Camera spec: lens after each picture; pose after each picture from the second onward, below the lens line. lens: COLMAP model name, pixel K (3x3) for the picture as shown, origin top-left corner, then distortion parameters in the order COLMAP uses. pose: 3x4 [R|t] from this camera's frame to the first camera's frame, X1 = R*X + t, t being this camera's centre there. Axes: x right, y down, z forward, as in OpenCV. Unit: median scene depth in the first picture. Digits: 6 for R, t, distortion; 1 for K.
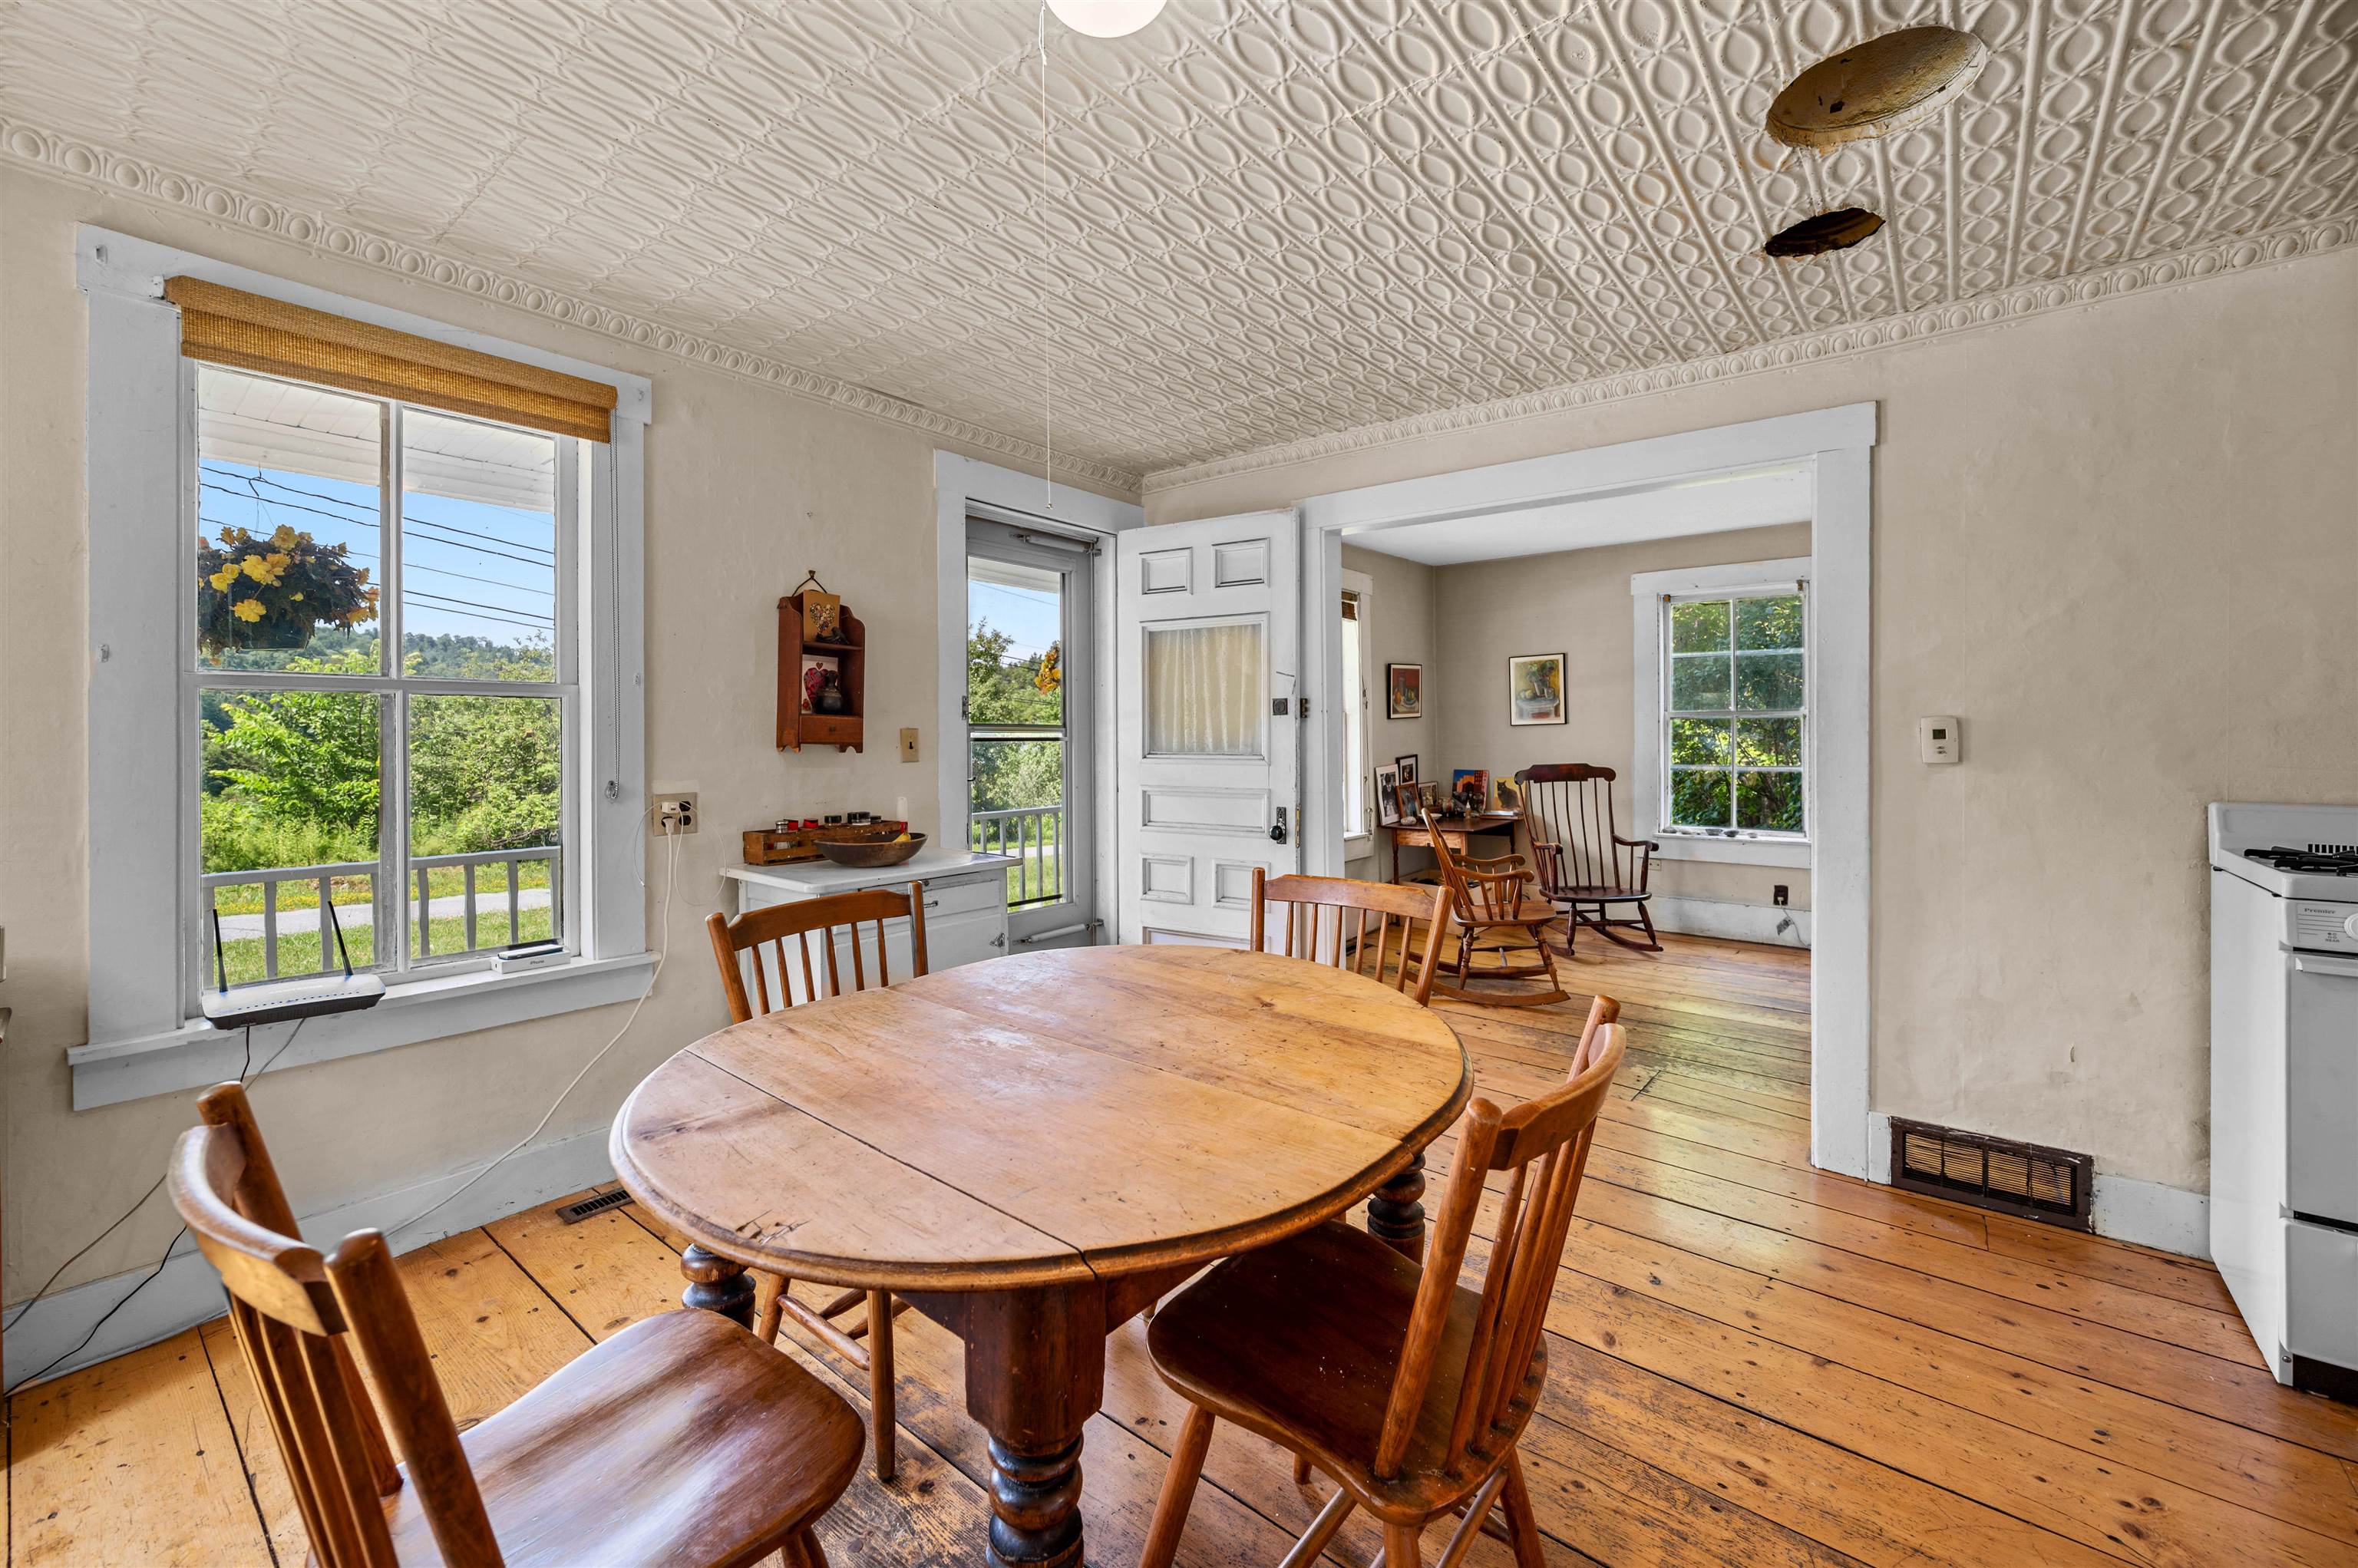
lens RADIAL K [[936.6, 0, 1159.2], [0, 936.6, 746.5], [0, 0, 1]] dist [-0.003294, -0.000750]
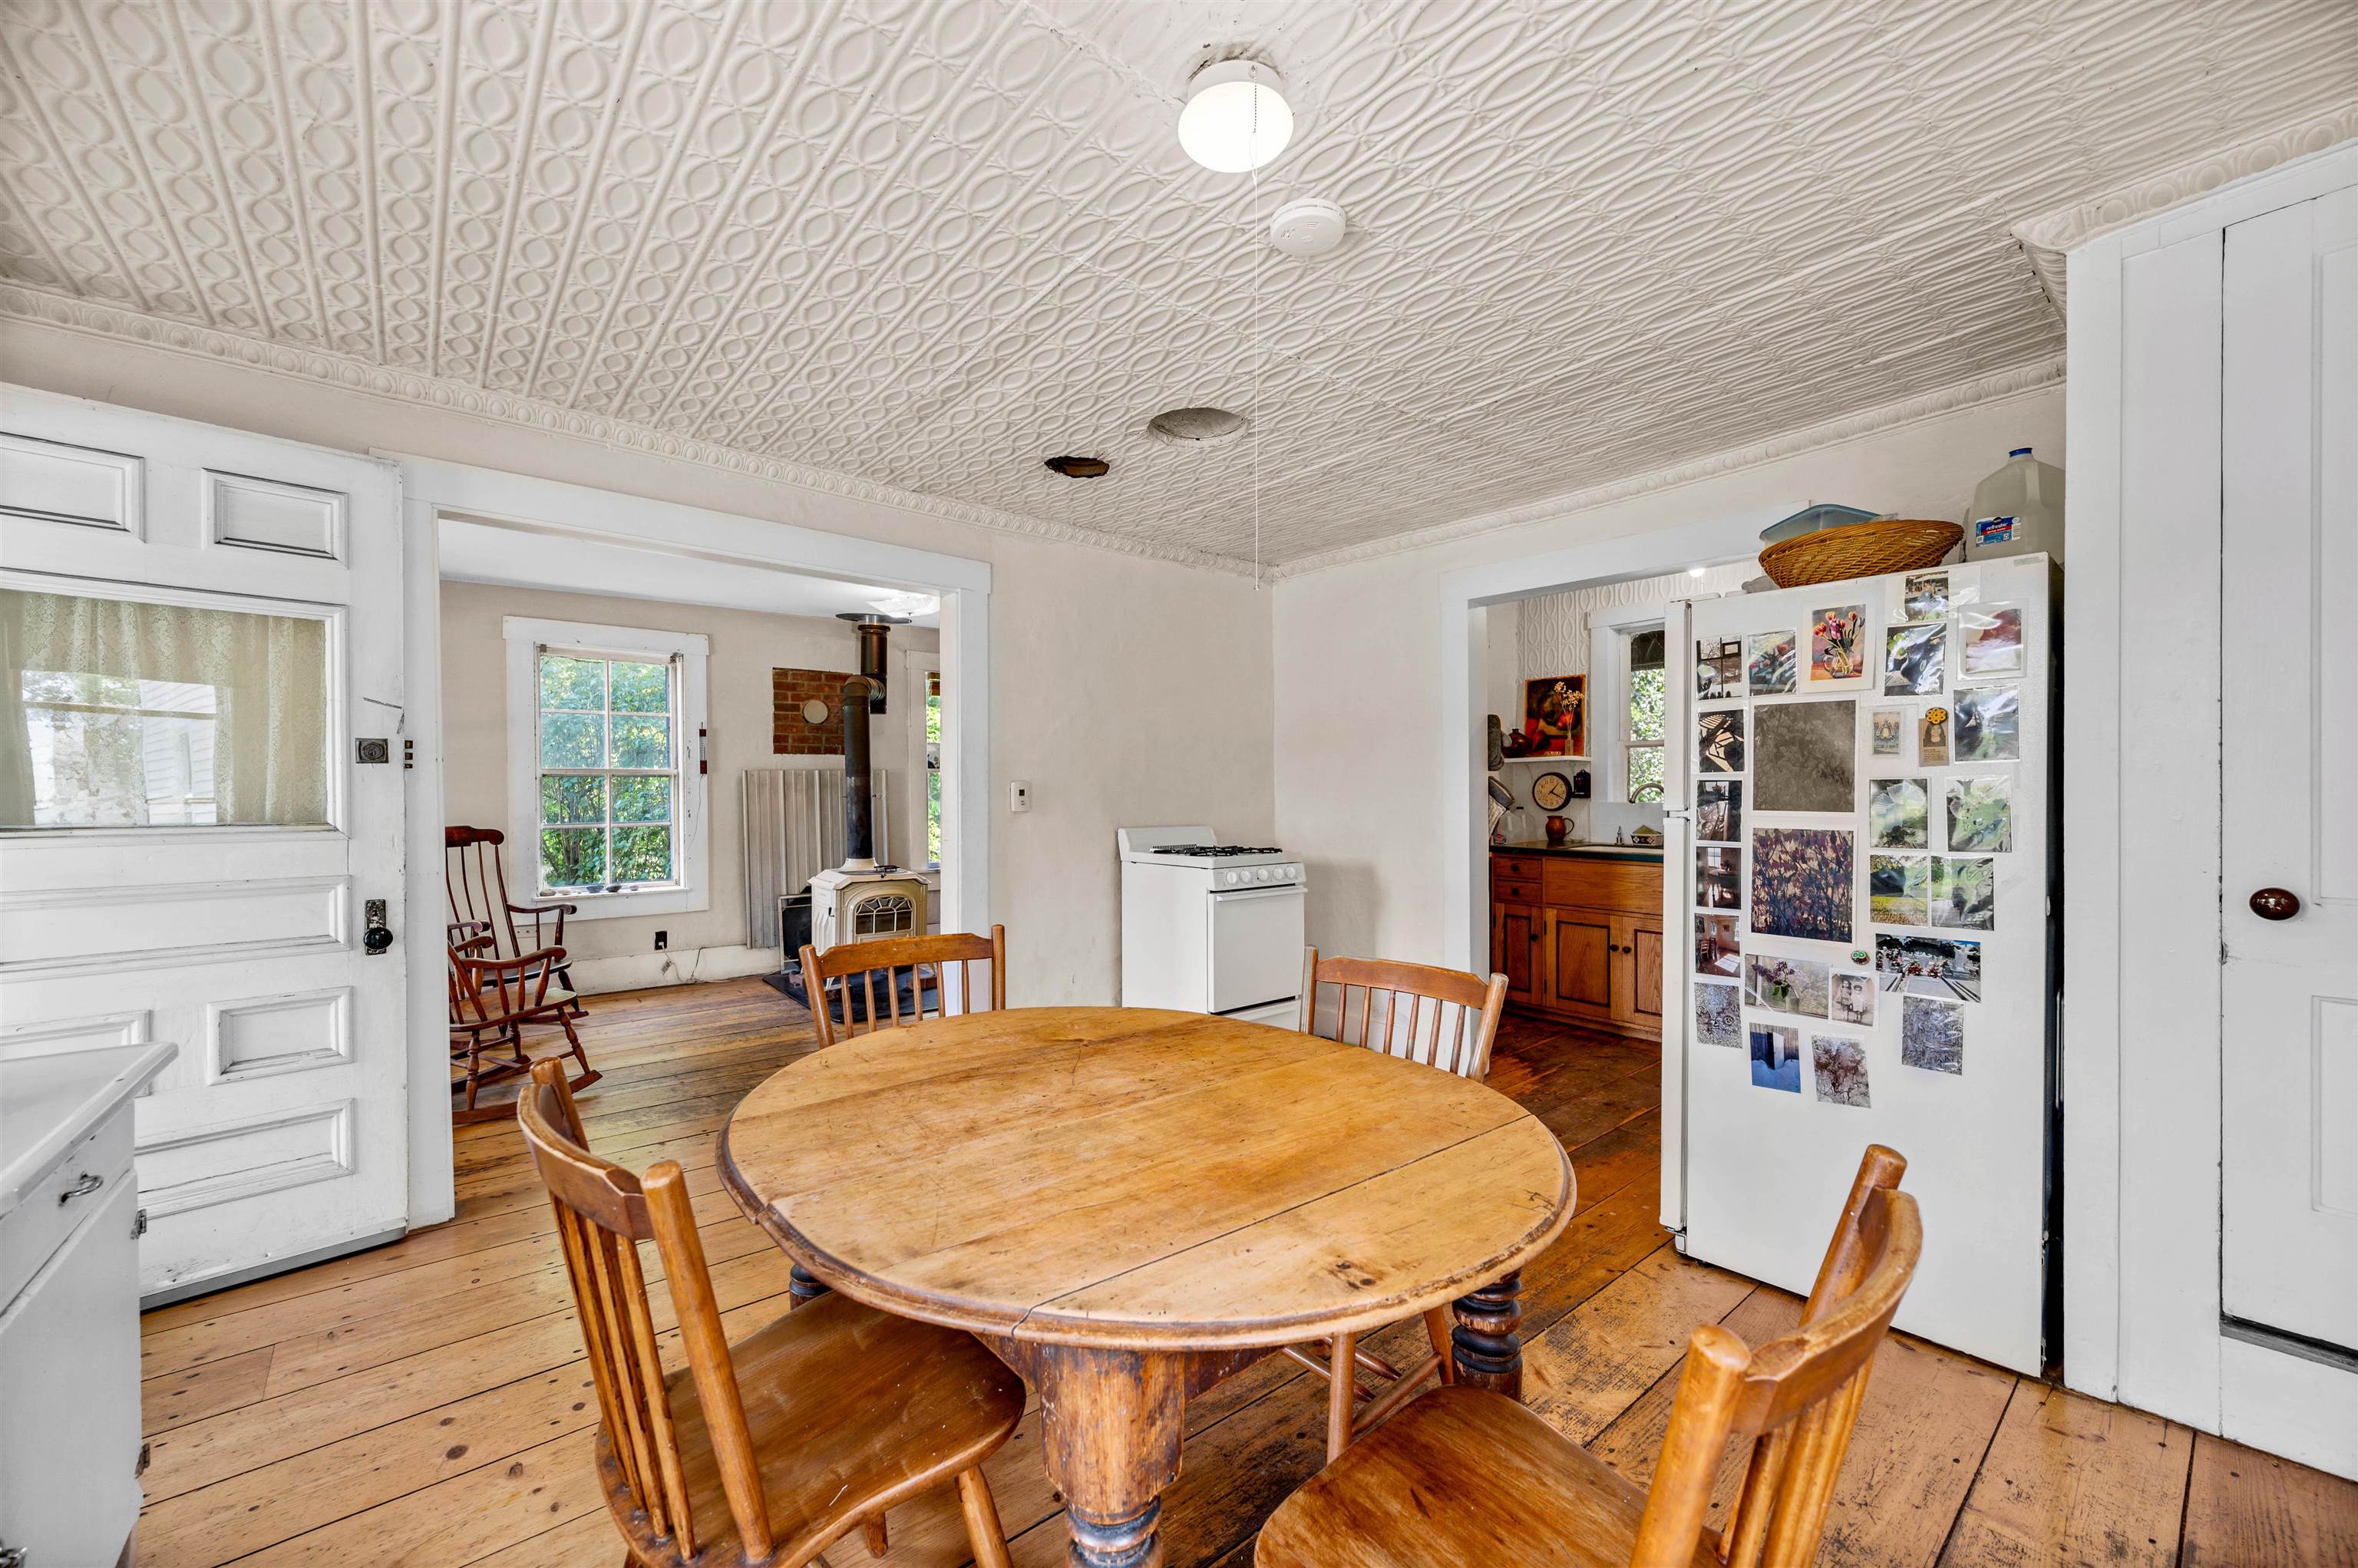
lens RADIAL K [[936.6, 0, 1170.8], [0, 936.6, 793.9], [0, 0, 1]] dist [-0.003294, -0.000750]
pose [[0.192536, -0.000776, 0.981290, -0.572987], [0.011054, 0.999938, -0.001378, -0.005549], [-0.981228, 0.011112, 0.192533, 0.414913]]
